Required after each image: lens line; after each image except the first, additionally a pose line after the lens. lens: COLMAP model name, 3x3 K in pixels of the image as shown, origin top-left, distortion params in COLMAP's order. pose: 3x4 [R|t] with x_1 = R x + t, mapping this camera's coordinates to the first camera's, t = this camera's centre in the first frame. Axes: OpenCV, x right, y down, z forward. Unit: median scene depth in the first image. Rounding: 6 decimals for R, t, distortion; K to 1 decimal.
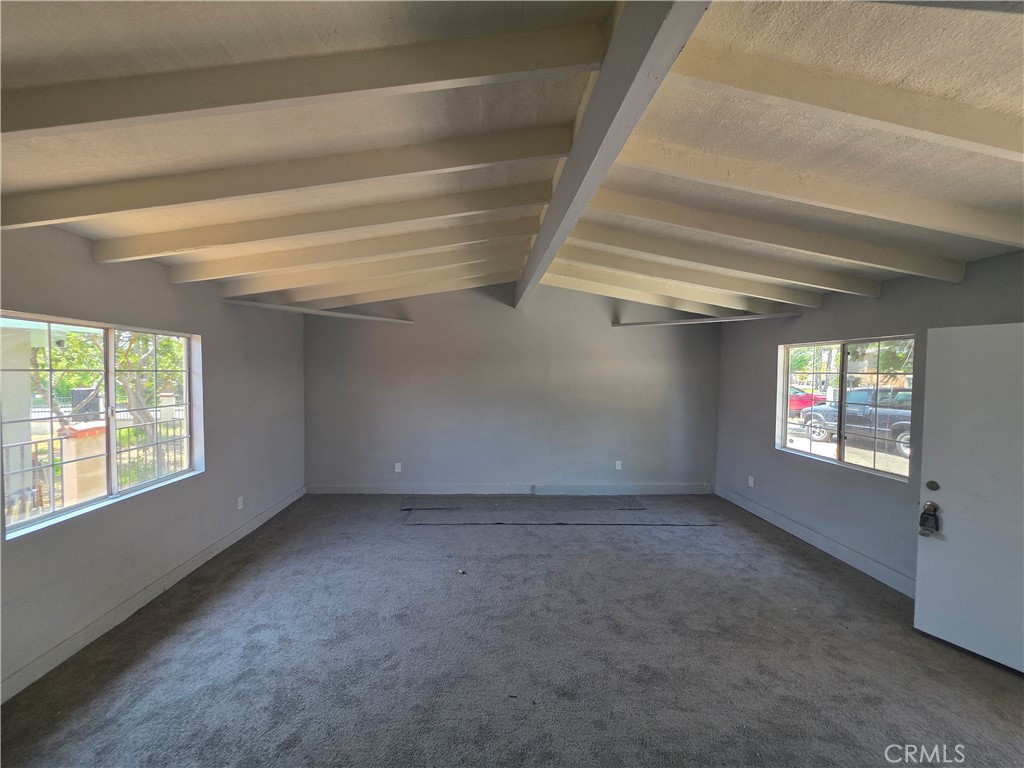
lens RADIAL K [[410.6, 0, 511.1], [0, 410.6, 387.5], [0, 0, 1]] dist [0.000660, -0.000584]
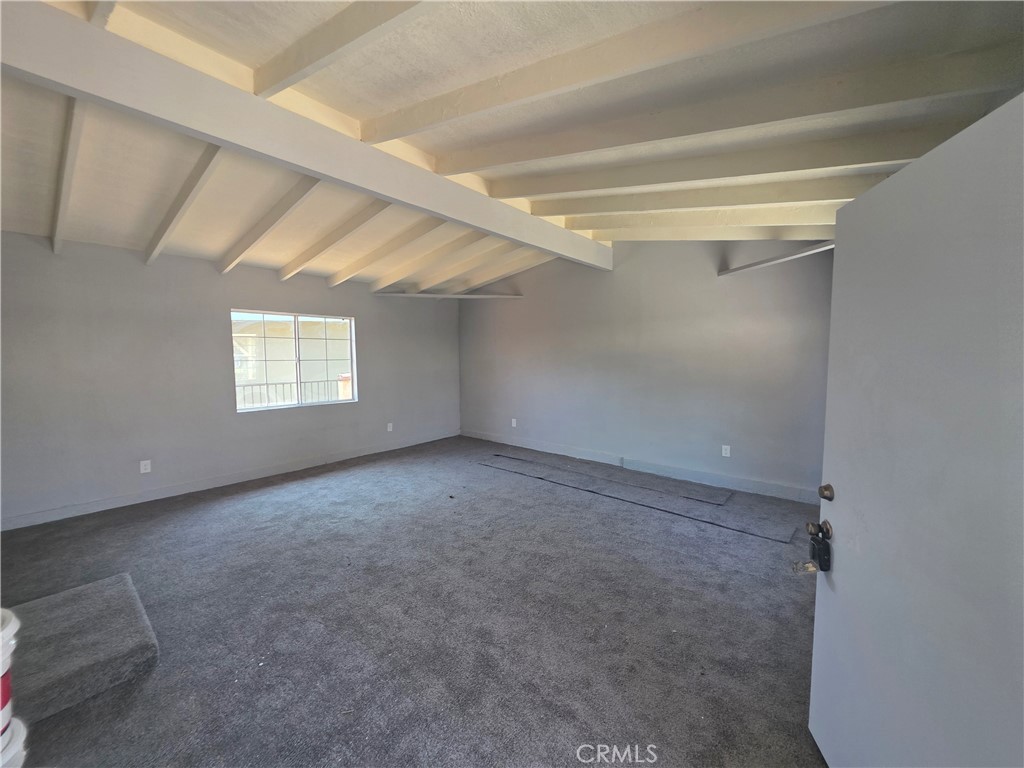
lens RADIAL K [[410.6, 0, 506.0], [0, 410.6, 381.5], [0, 0, 1]] dist [0.000660, -0.000584]
pose [[0.731592, 0.038897, -0.680632, 0.680024], [-0.020304, 0.999171, 0.035277, 0.049594], [0.681440, -0.011989, 0.731776, 0.180613]]
